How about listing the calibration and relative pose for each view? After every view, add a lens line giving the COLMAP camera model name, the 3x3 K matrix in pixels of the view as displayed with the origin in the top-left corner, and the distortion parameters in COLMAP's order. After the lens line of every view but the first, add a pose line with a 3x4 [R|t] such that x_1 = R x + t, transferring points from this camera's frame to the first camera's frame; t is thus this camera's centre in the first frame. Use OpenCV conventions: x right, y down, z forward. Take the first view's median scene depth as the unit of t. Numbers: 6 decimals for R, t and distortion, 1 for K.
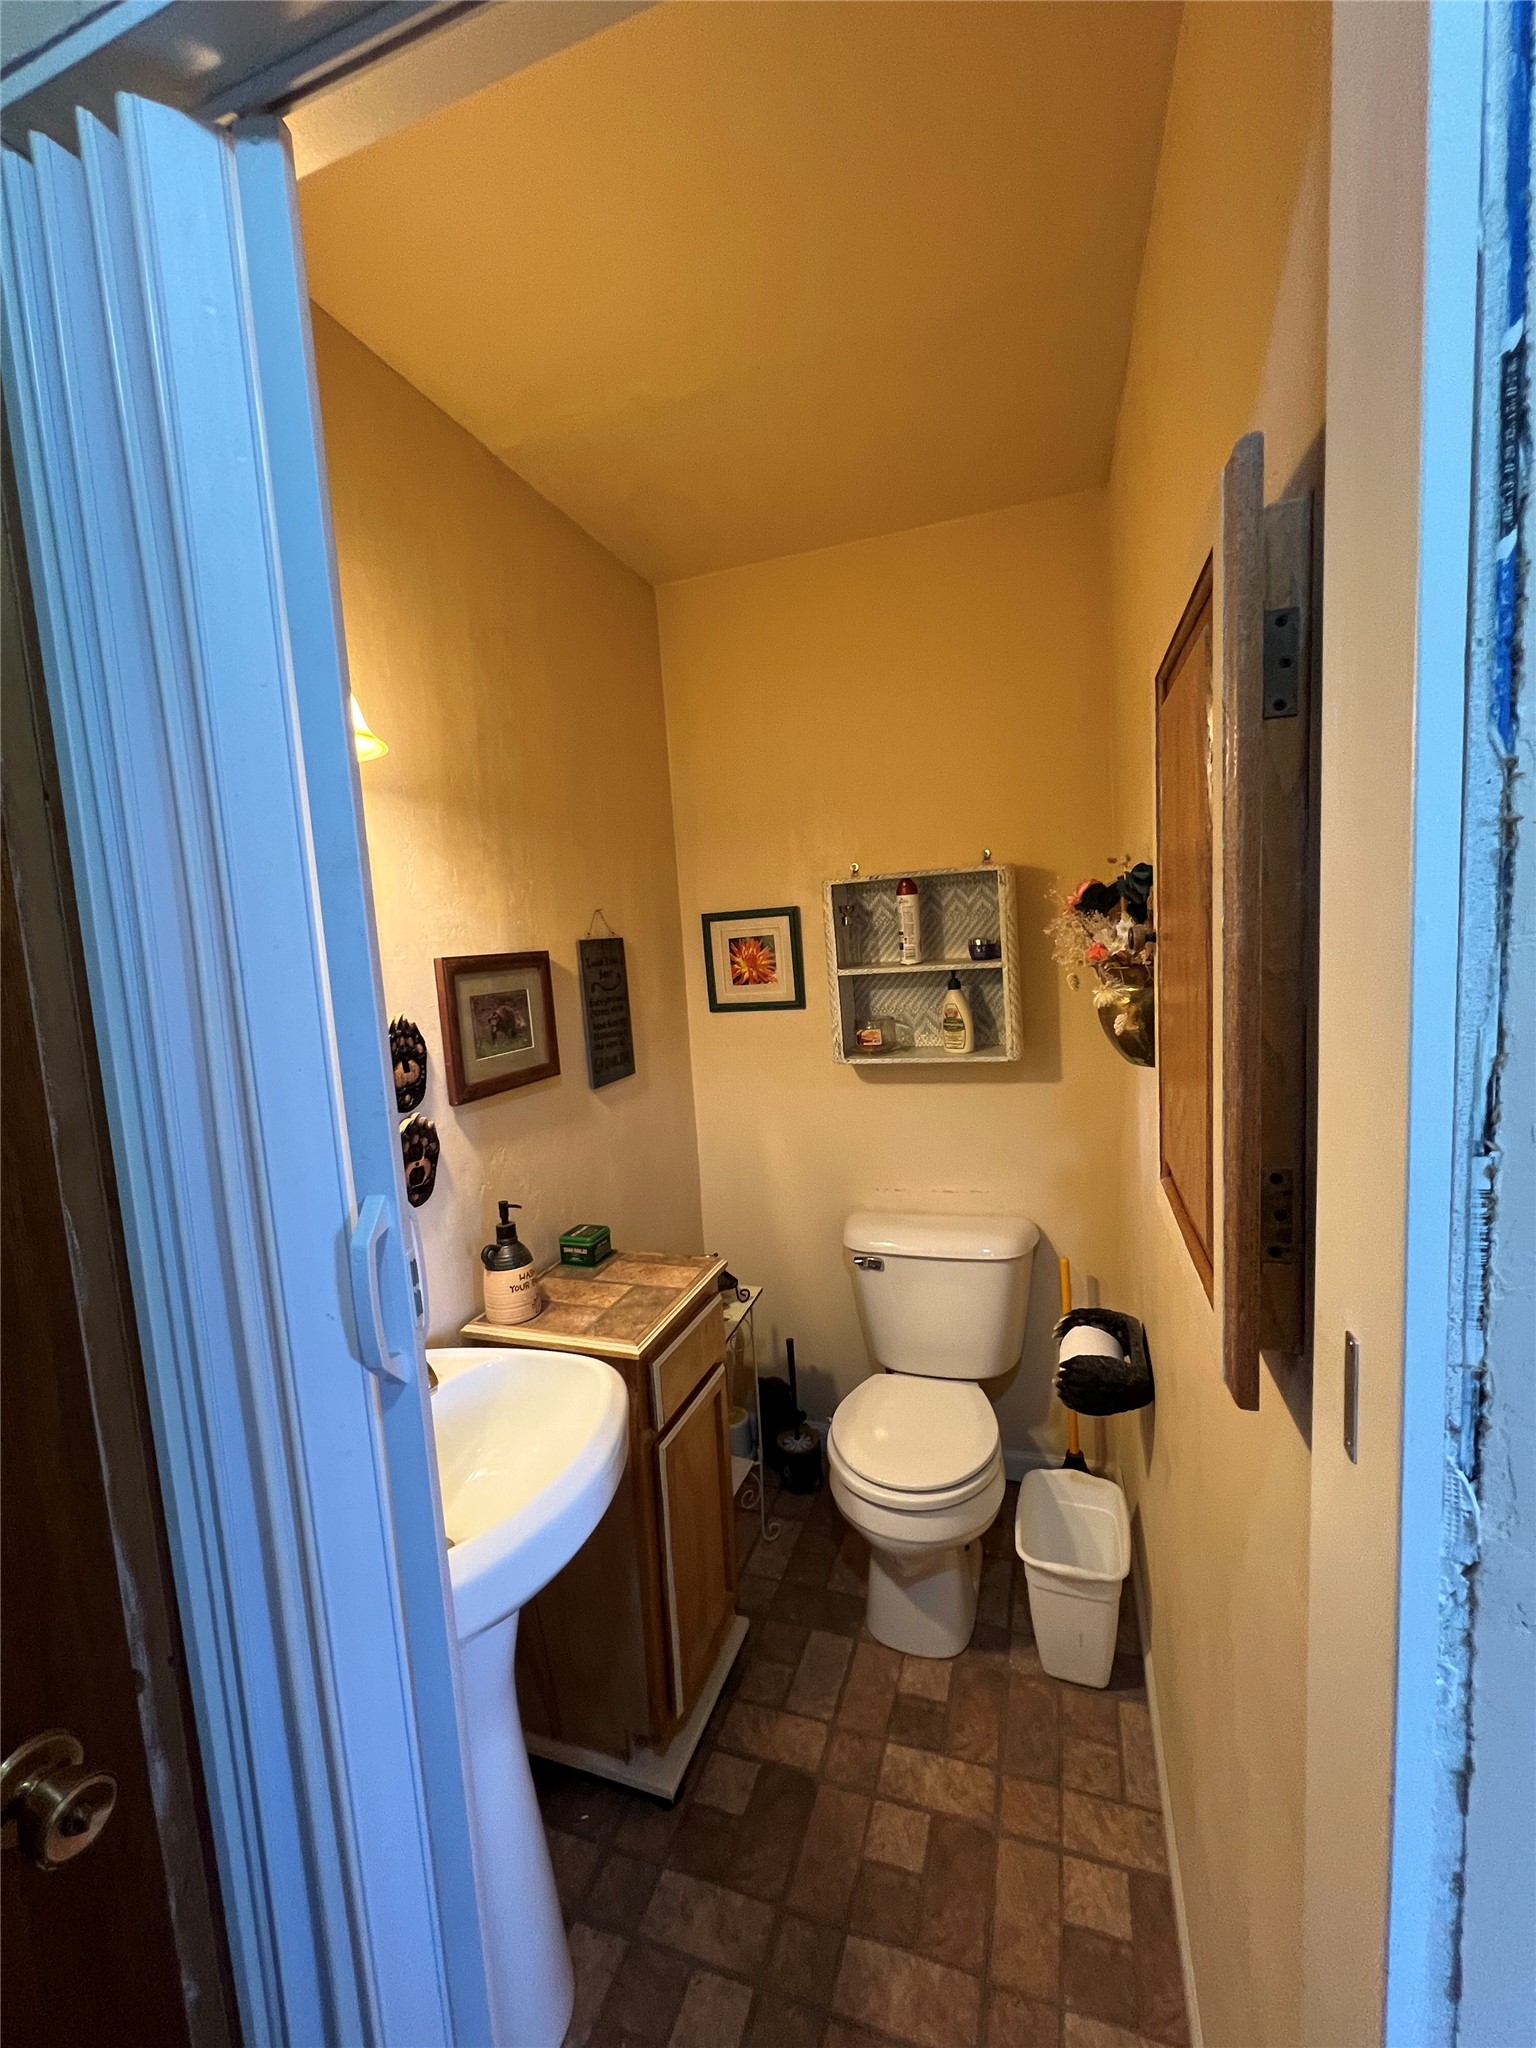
lens RADIAL K [[822.4, 0, 769.2], [0, 822.4, 1021.9], [0, 0, 1]] dist [-0.004718, 0.000286]
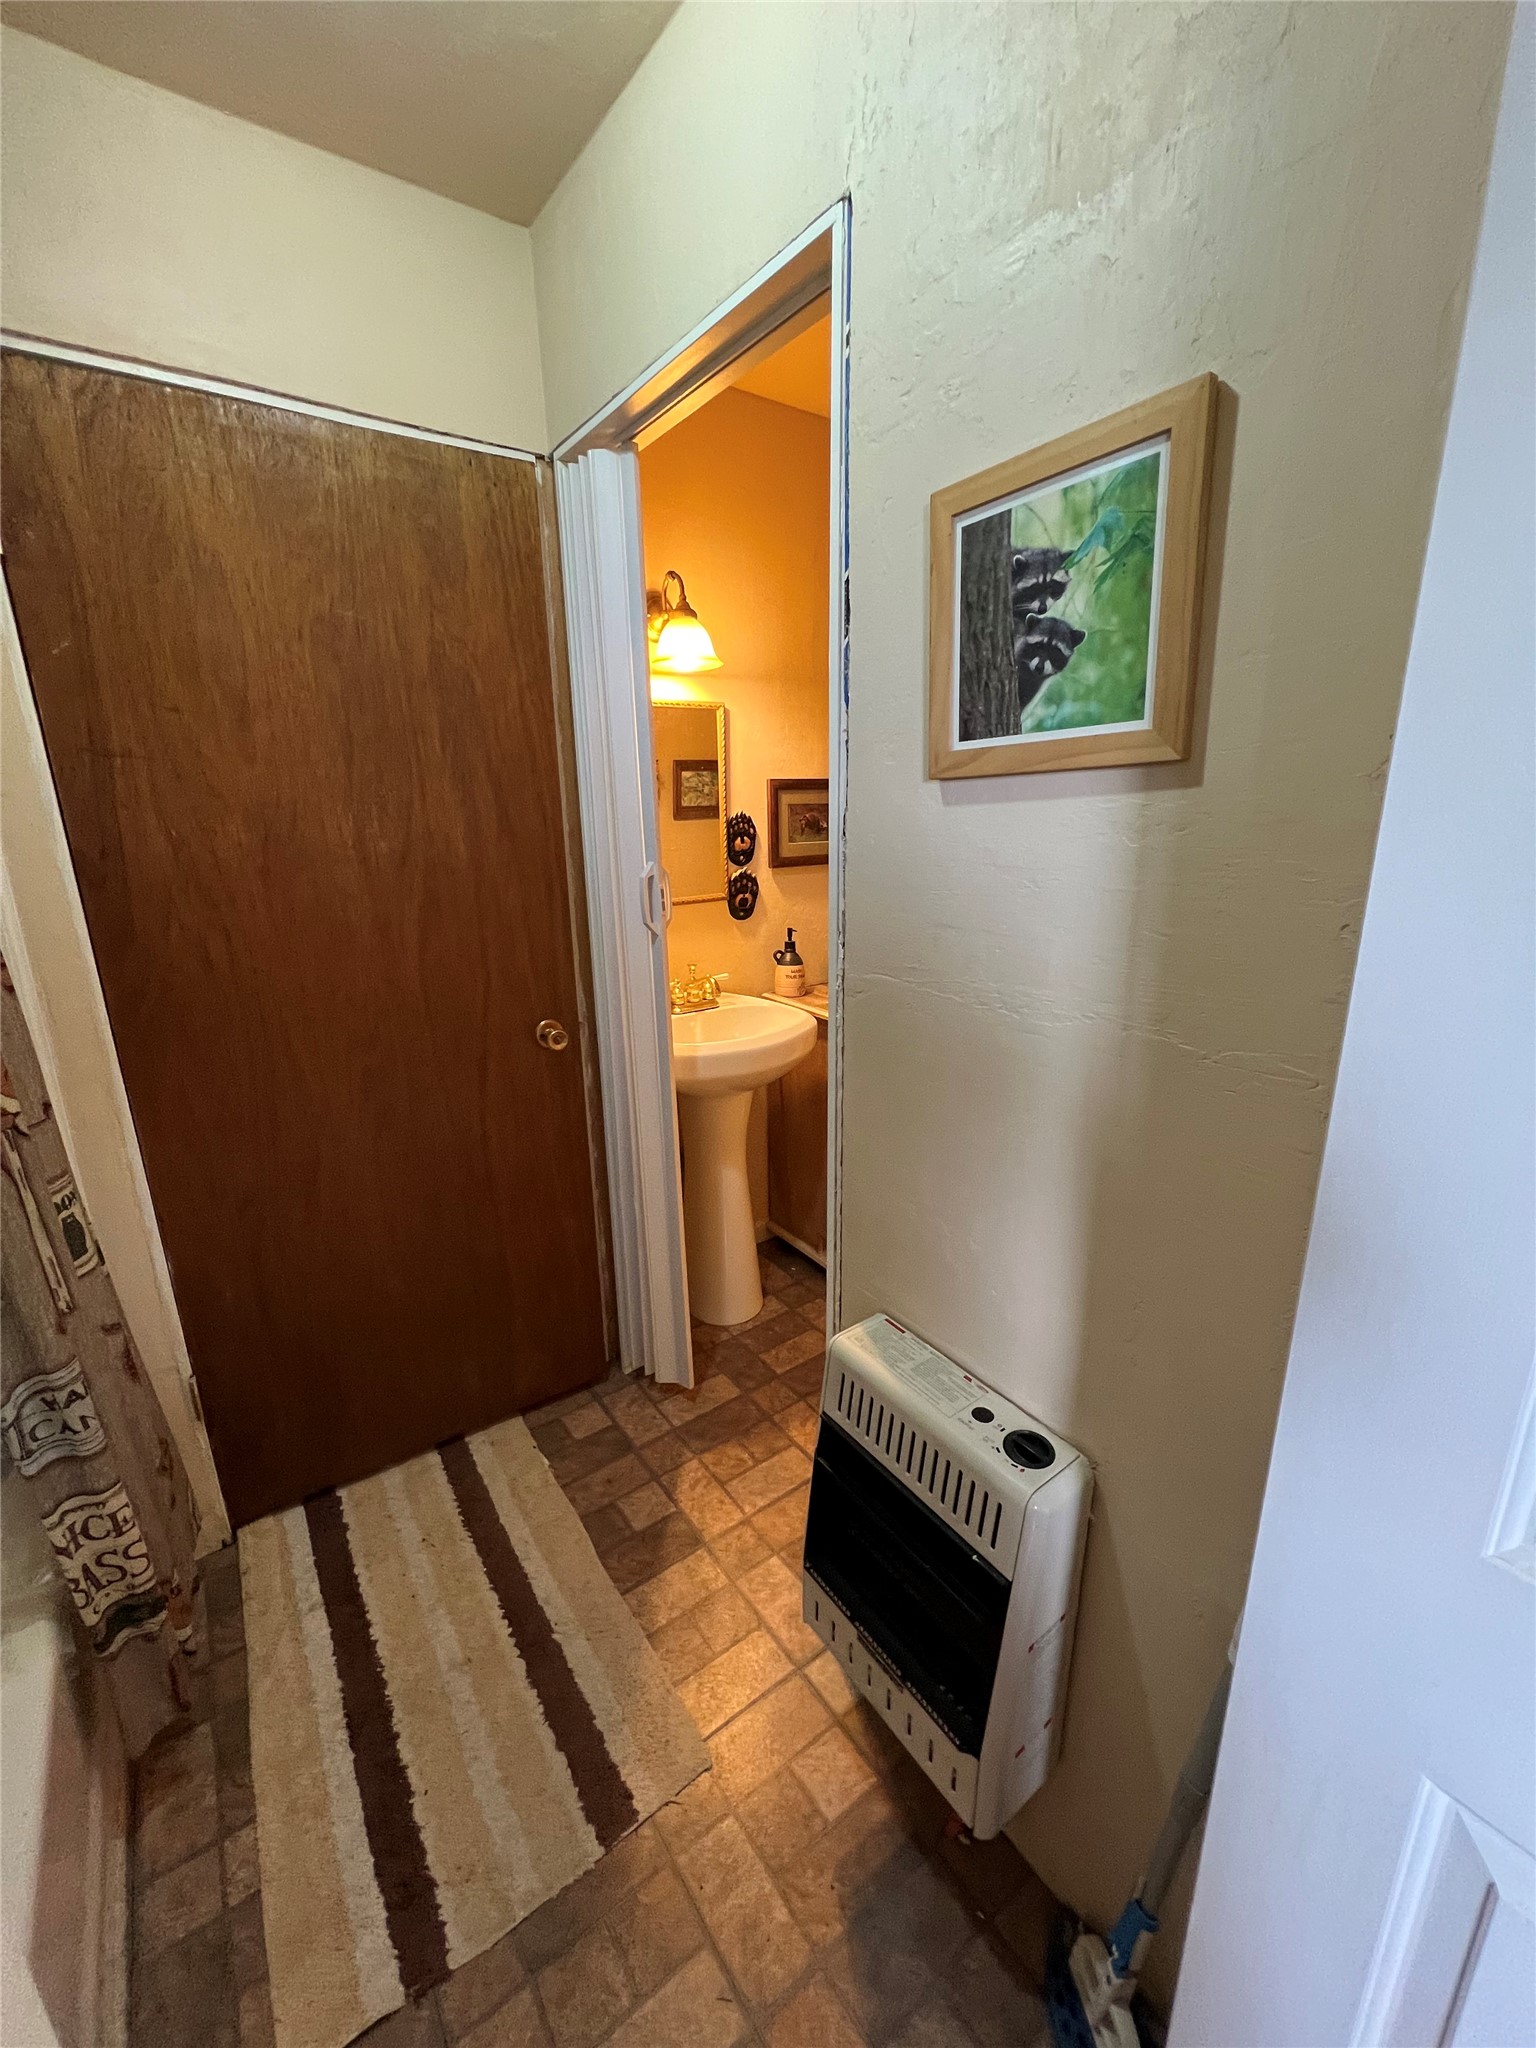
lens RADIAL K [[822.4, 0, 770.3], [0, 822.4, 1022.9], [0, 0, 1]] dist [-0.004718, 0.000286]
pose [[0.820668, 0.194713, -0.537206, 0.618761], [-0.089716, 0.972397, 0.215393, 0.047428], [0.564318, -0.128570, 0.815485, -0.460025]]
